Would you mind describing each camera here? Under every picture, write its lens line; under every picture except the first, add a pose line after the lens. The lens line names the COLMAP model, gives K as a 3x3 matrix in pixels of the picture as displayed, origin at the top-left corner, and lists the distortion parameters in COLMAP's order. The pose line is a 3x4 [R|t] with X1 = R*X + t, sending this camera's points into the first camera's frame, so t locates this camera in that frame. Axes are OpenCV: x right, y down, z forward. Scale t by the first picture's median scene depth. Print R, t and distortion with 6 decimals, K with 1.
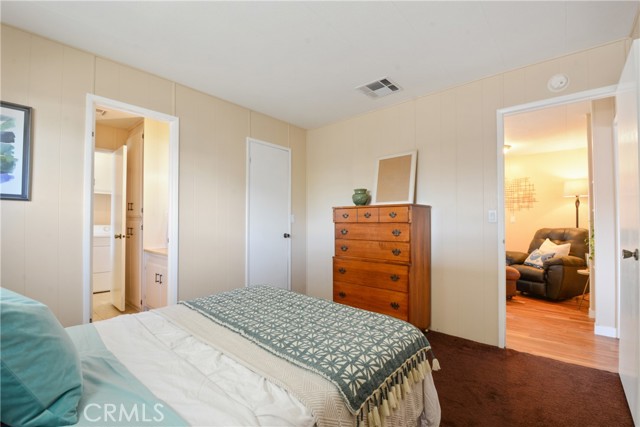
lens RADIAL K [[291.2, 0, 317.8], [0, 291.2, 216.9], [0, 0, 1]] dist [-0.021008, -0.001019]
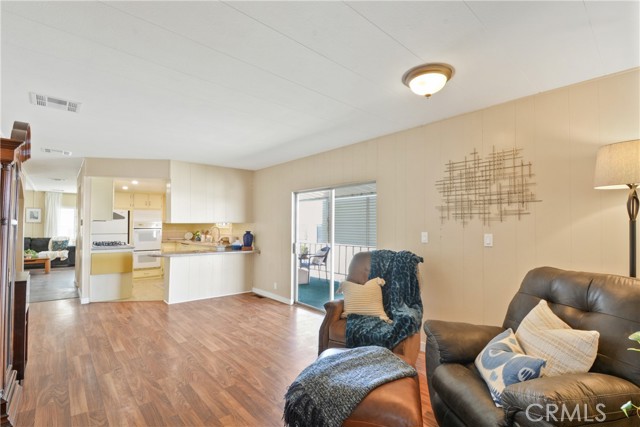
lens RADIAL K [[291.2, 0, 322.5], [0, 291.2, 213.6], [0, 0, 1]] dist [-0.021008, -0.001019]
pose [[0.988331, -0.001881, -0.152307, 0.492438], [-0.001118, 0.999807, -0.019606, -0.024960], [0.152315, 0.019548, 0.988139, 0.504340]]
